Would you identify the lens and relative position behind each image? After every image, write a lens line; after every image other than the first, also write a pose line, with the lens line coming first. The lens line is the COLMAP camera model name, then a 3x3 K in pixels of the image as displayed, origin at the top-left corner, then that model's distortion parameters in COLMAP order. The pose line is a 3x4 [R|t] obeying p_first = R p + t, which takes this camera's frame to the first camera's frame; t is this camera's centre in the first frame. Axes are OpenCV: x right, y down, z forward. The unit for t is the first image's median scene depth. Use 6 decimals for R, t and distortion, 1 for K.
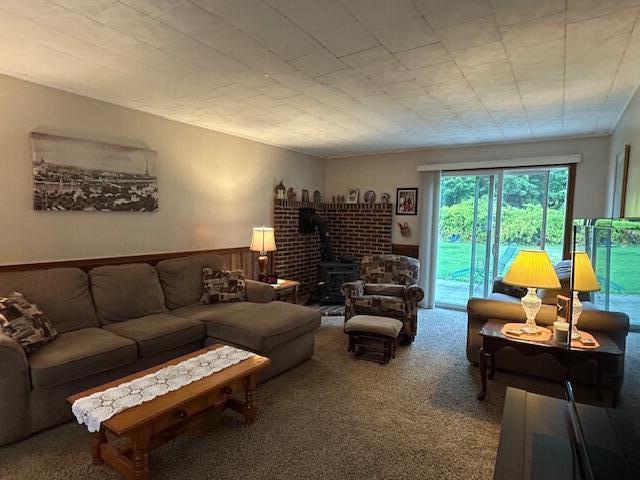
lens RADIAL K [[361.3, 0, 320.6], [0, 361.3, 244.6], [0, 0, 1]] dist [-0.001326, 0.001769]
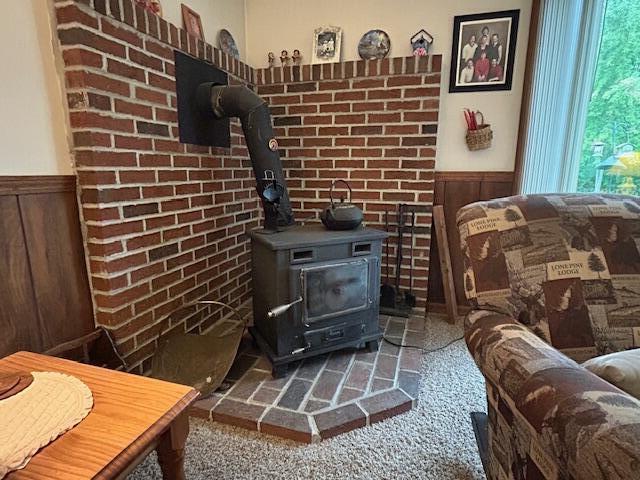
lens RADIAL K [[361.3, 0, 322.1], [0, 361.3, 240.7], [0, 0, 1]] dist [-0.001326, 0.001769]
pose [[0.958637, -0.070761, 0.275697, -0.052845], [0.036992, 0.991363, 0.125821, 0.028770], [-0.282219, -0.110418, 0.952975, 0.998421]]
